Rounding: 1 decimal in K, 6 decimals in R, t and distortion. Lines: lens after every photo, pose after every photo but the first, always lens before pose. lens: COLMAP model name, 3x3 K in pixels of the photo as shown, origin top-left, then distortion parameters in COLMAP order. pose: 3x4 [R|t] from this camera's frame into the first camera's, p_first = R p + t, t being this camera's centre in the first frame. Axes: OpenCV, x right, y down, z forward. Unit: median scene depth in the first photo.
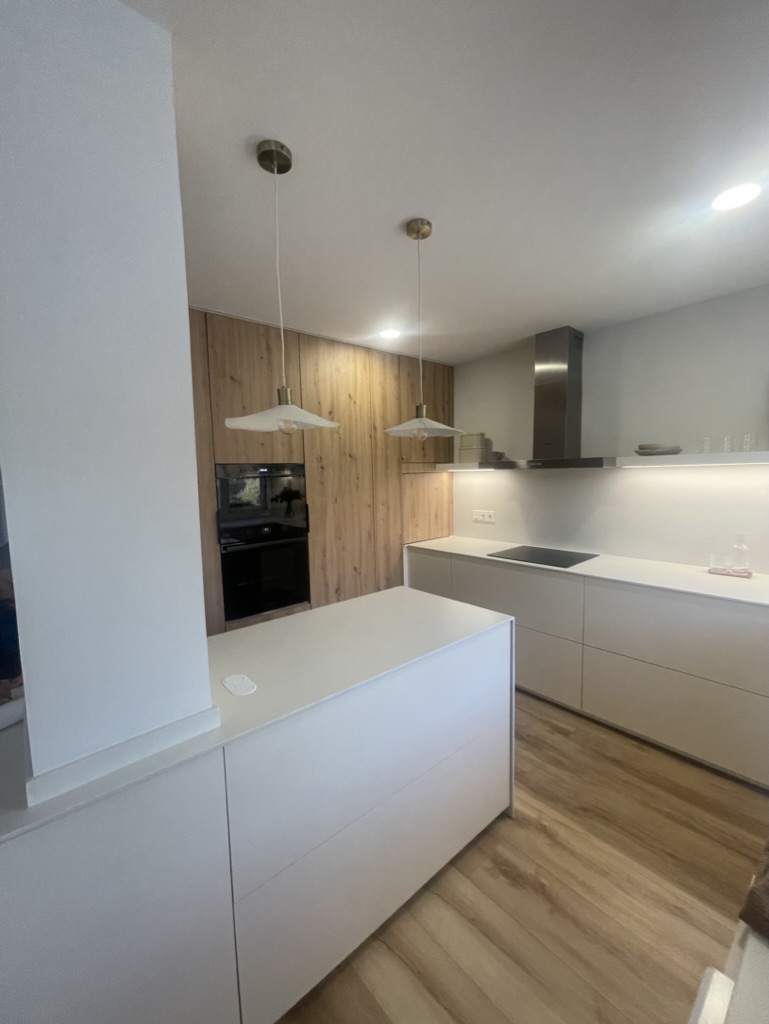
lens RADIAL K [[413.5, 0, 384.5], [0, 413.5, 512.0], [0, 0, 1]] dist [-0.001404, -0.000116]
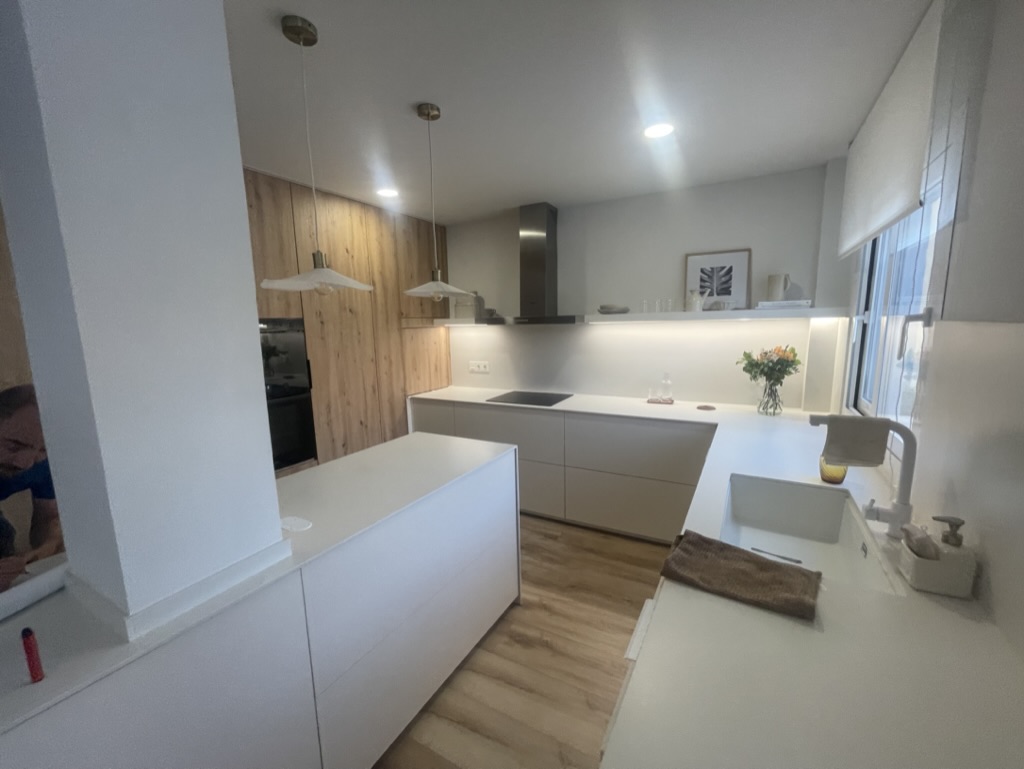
lens RADIAL K [[413.5, 0, 512.0], [0, 413.5, 384.5], [0, 0, 1]] dist [-0.001404, -0.000116]
pose [[0.940346, -0.047784, 0.336848, -0.068658], [0.031901, 0.998110, 0.052533, 0.002909], [-0.338721, -0.038654, 0.940092, -0.095590]]
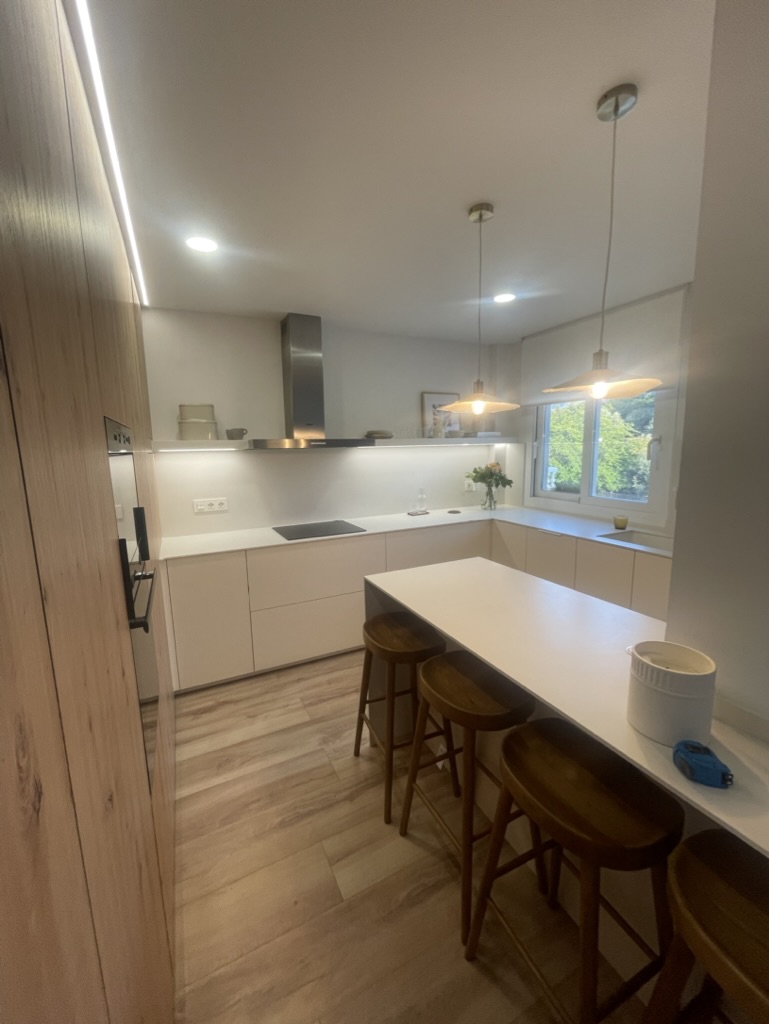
lens RADIAL K [[413.5, 0, 384.5], [0, 413.5, 512.0], [0, 0, 1]] dist [-0.001404, -0.000116]
pose [[0.252367, -0.130637, 0.958773, -0.620508], [0.104887, 0.988700, 0.107106, -0.037942], [-0.961930, 0.073533, 0.263217, 0.574699]]
